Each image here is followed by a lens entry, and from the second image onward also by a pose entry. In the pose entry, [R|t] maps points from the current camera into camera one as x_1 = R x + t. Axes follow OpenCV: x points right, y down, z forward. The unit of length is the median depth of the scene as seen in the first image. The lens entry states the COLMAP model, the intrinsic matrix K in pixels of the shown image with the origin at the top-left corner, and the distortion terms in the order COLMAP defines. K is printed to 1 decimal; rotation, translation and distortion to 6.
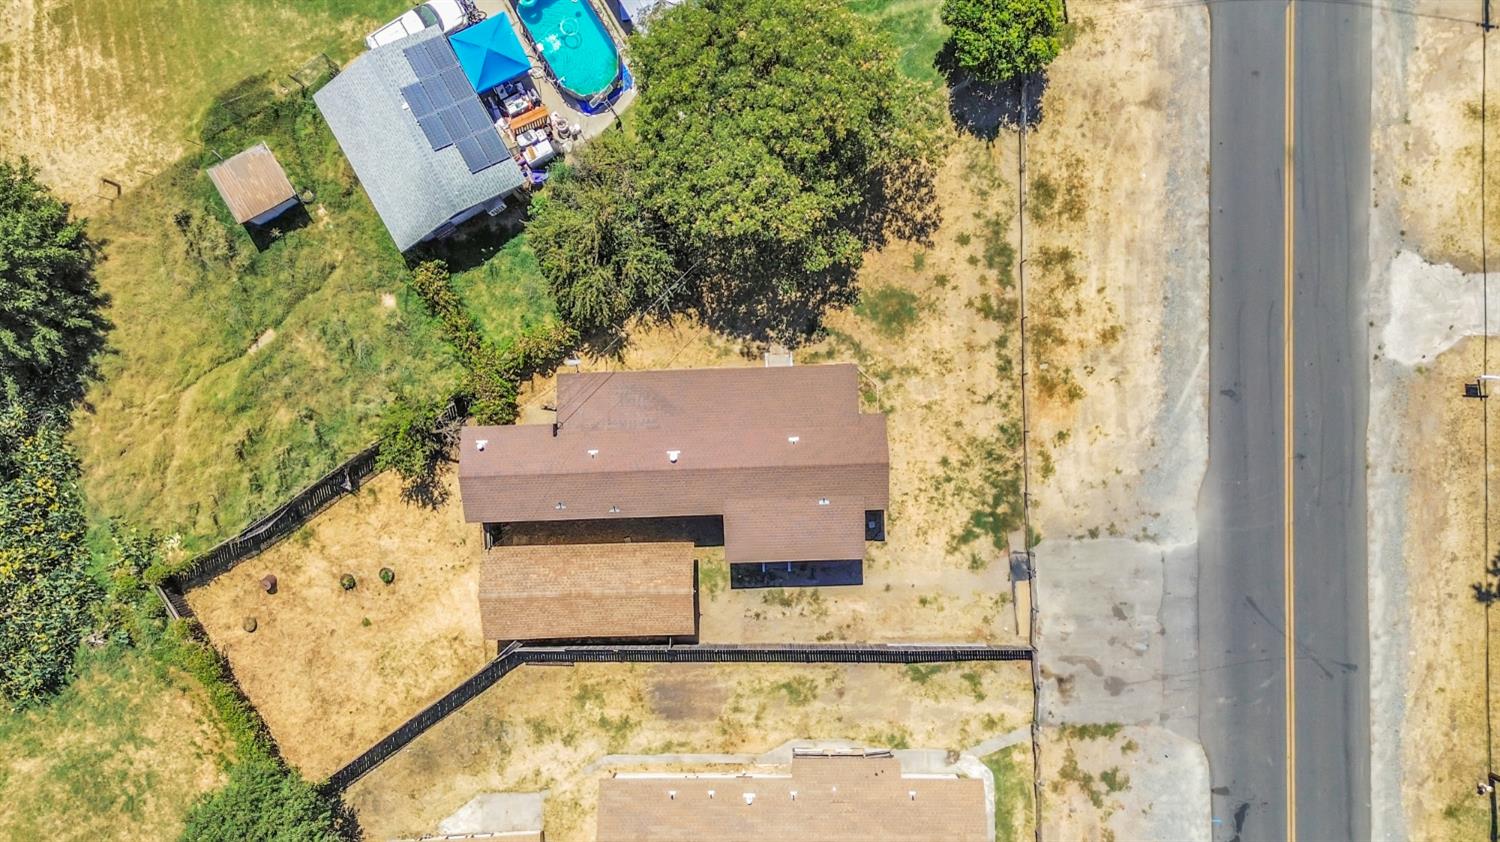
lens RADIAL K [[1051.4, 0, 745.3], [0, 1051.4, 426.6], [0, 0, 1]] dist [0.078987, -0.073570]
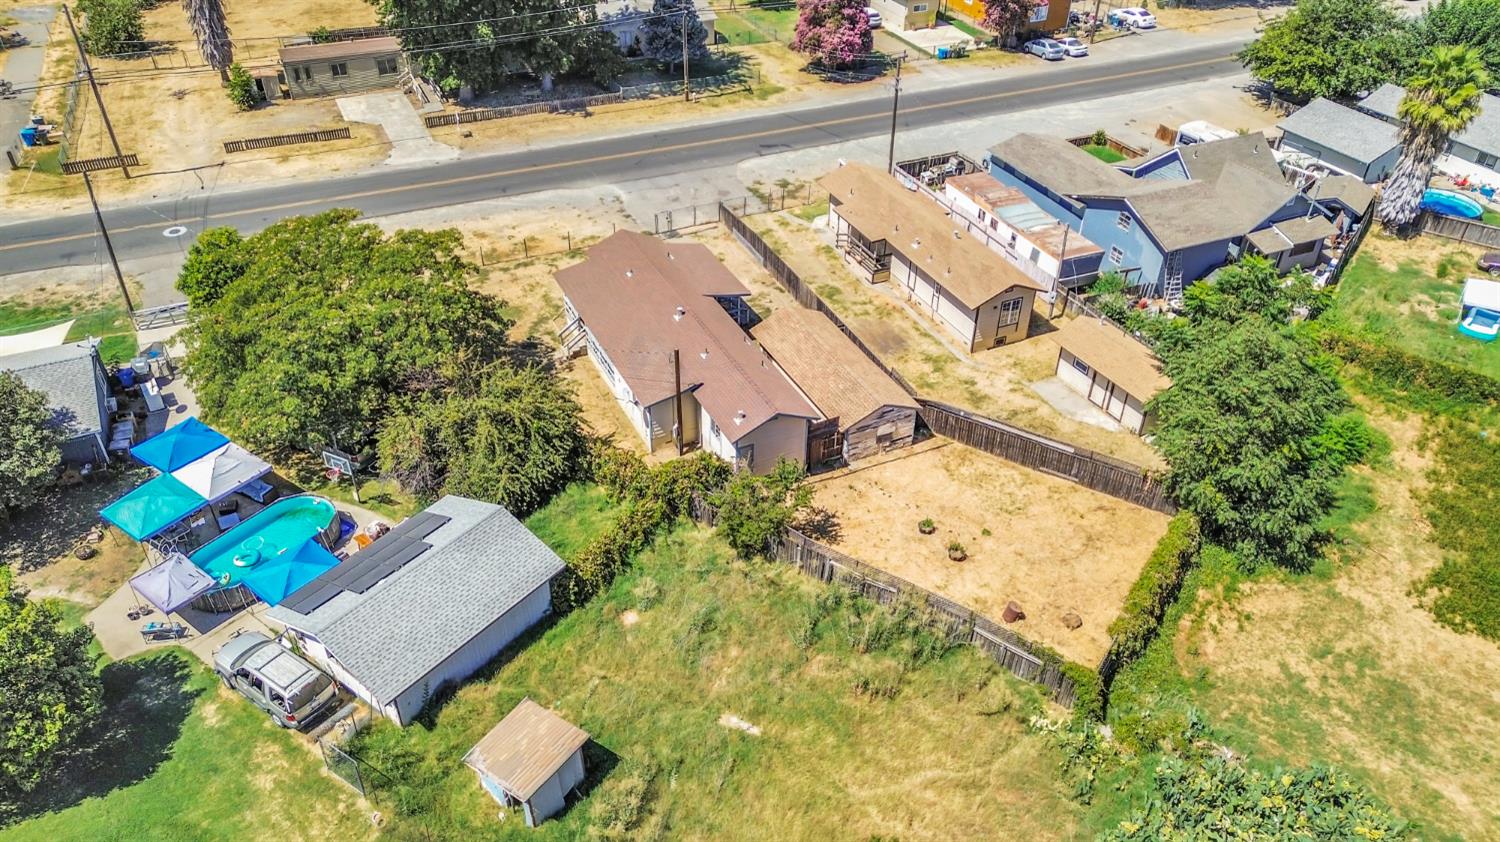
lens RADIAL K [[1051.4, 0, 745.3], [0, 1051.4, 426.6], [0, 0, 1]] dist [0.078987, -0.073570]
pose [[-0.400169, -0.528454, 0.748733, -0.903274], [0.916398, -0.238660, 0.321334, -0.264852], [0.008883, 0.814725, 0.579779, 0.428701]]
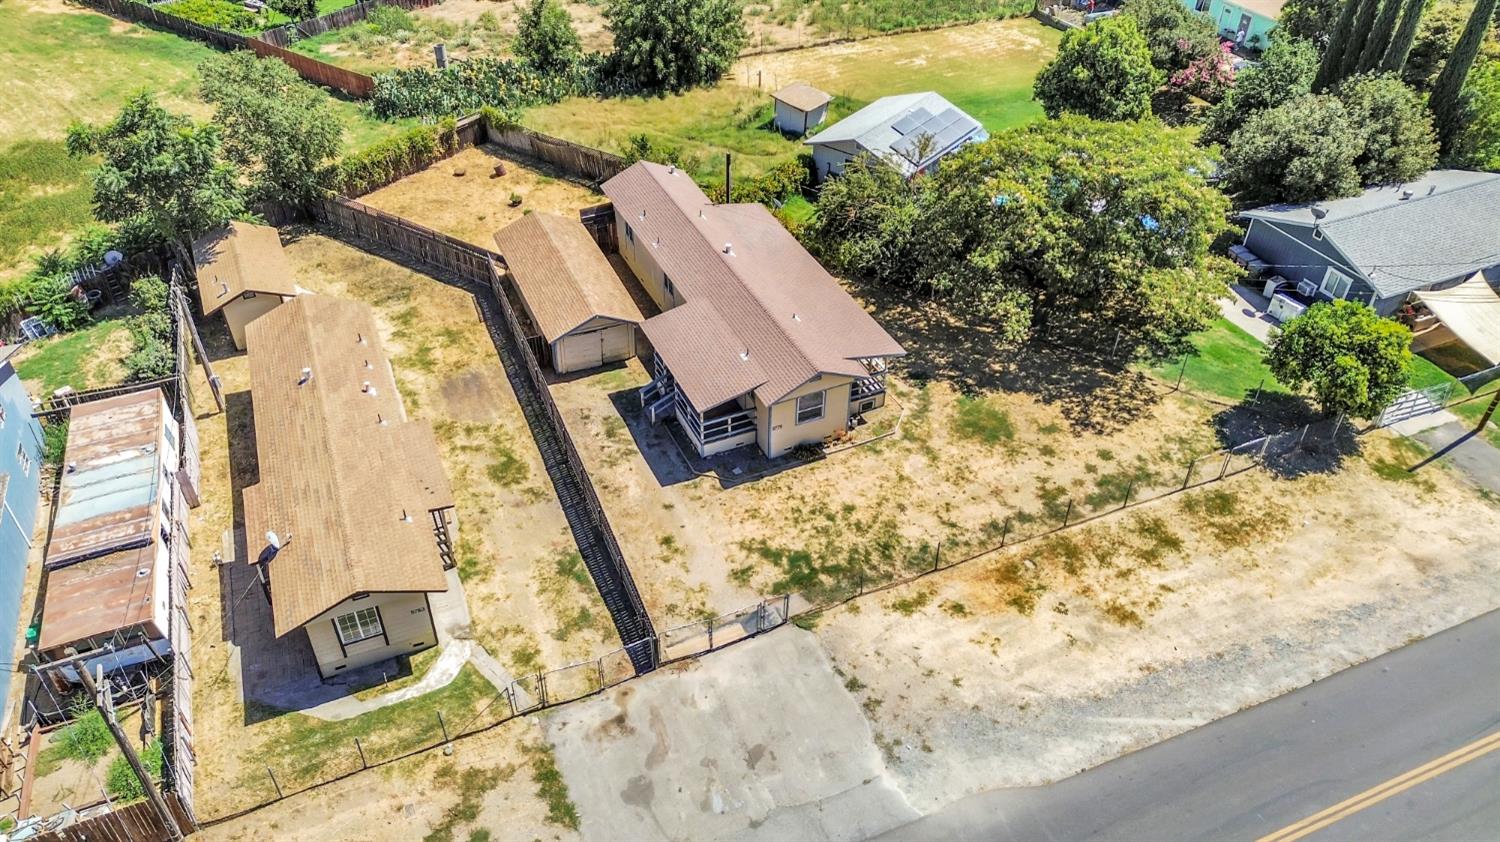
lens RADIAL K [[1057.4, 0, 750.0], [0, 1057.4, 421.0], [0, 0, 1]] dist [0.109852, -0.127592]
pose [[0.381605, 0.594799, -0.707525, 0.667694], [-0.924004, 0.225299, -0.308961, 0.323390], [-0.024365, 0.771657, 0.635572, 0.463787]]
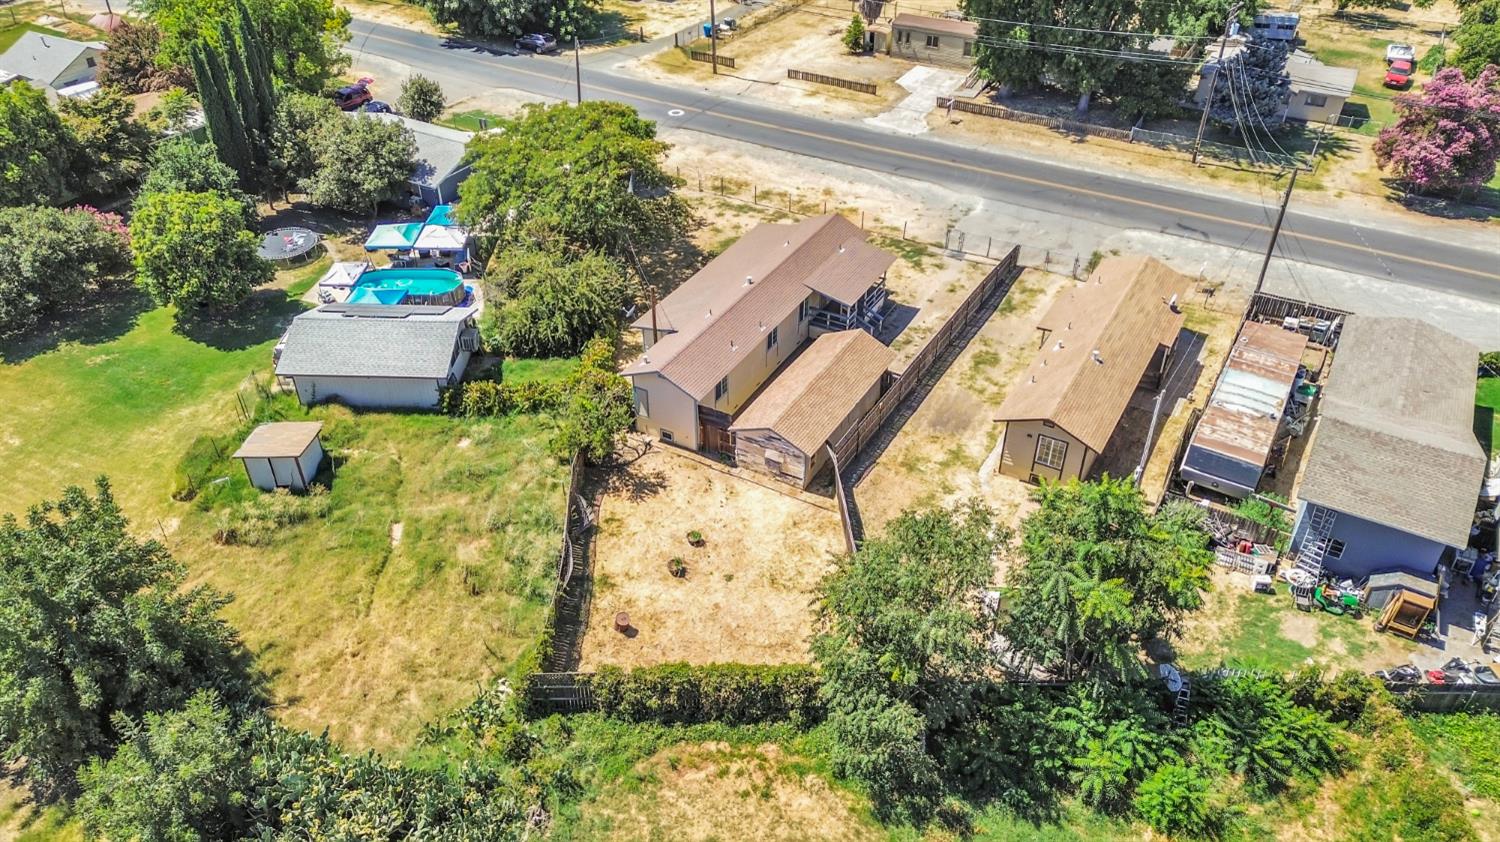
lens RADIAL K [[1051.4, 0, 745.3], [0, 1051.4, 426.6], [0, 0, 1]] dist [0.078987, -0.073570]
pose [[0.514443, -0.489742, 0.703918, -0.902203], [0.857515, 0.297564, -0.419670, 0.524779], [-0.003931, 0.819518, 0.573041, 0.426478]]
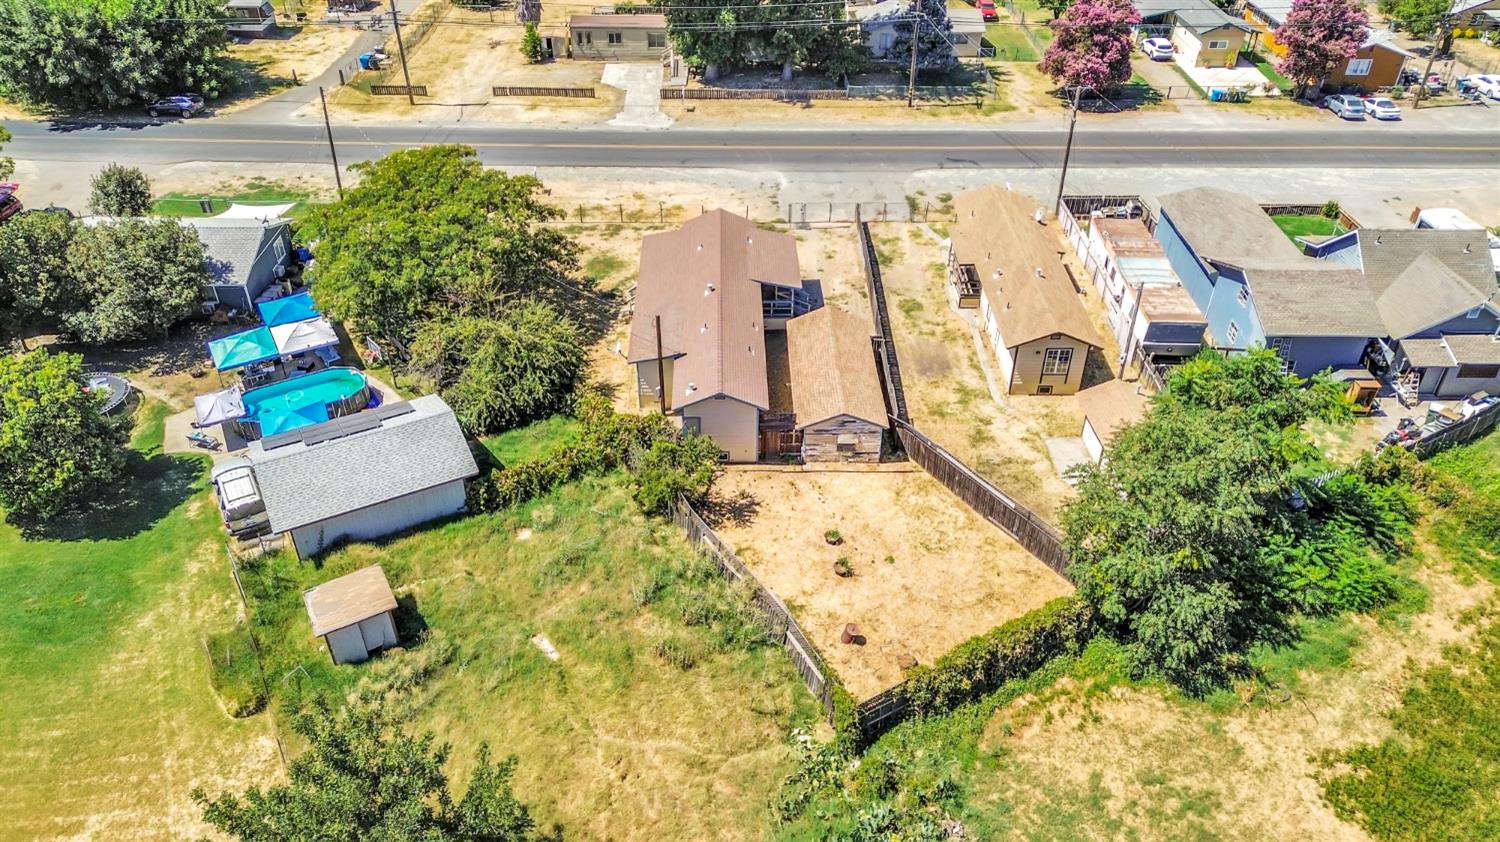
lens RADIAL K [[1063.8, 0, 737.2], [0, 1063.8, 414.3], [0, 0, 1]] dist [0.071860, -0.060058]
pose [[0.017047, -0.563846, 0.825704, -1.029650], [0.999826, 0.003351, -0.018354, 0.076522], [0.007581, 0.825873, 0.563805, 0.420362]]
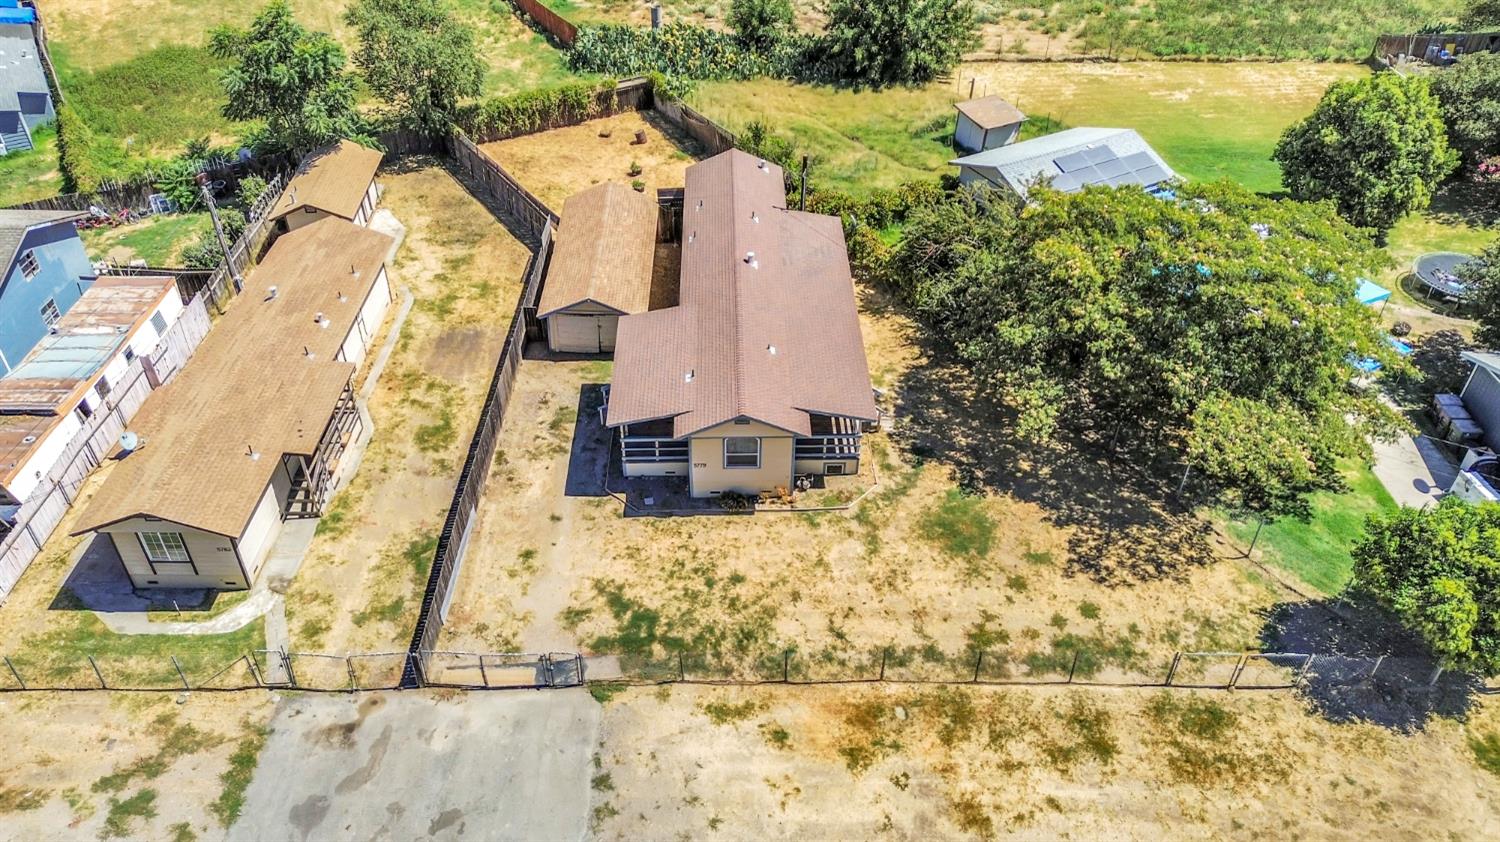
lens RADIAL K [[1073.6, 0, 728.4], [0, 1073.6, 408.0], [0, 0, 1]] dist [0.085030, -0.078419]
pose [[-0.022826, 0.634852, -0.772296, 0.634549], [-0.999694, -0.021891, 0.011552, 0.033541], [-0.009572, 0.772323, 0.635157, 0.496802]]
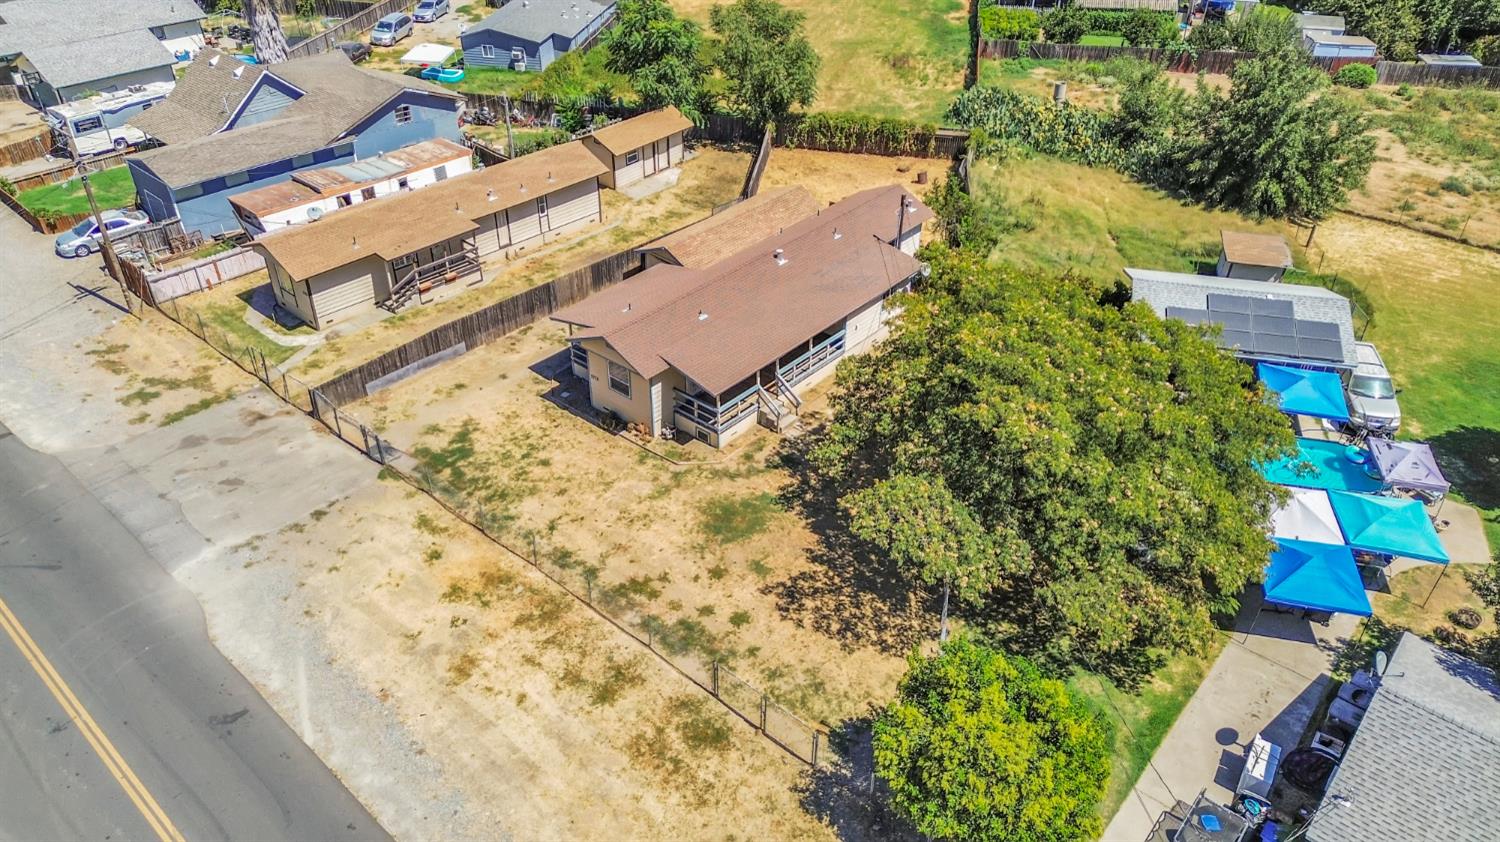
lens RADIAL K [[1051.4, 0, 745.3], [0, 1051.4, 426.6], [0, 0, 1]] dist [0.078987, -0.073570]
pose [[-0.676120, 0.435101, -0.594600, 0.535772], [-0.736790, -0.401062, 0.544325, -0.482325], [-0.001635, 0.806124, 0.591744, 0.523113]]
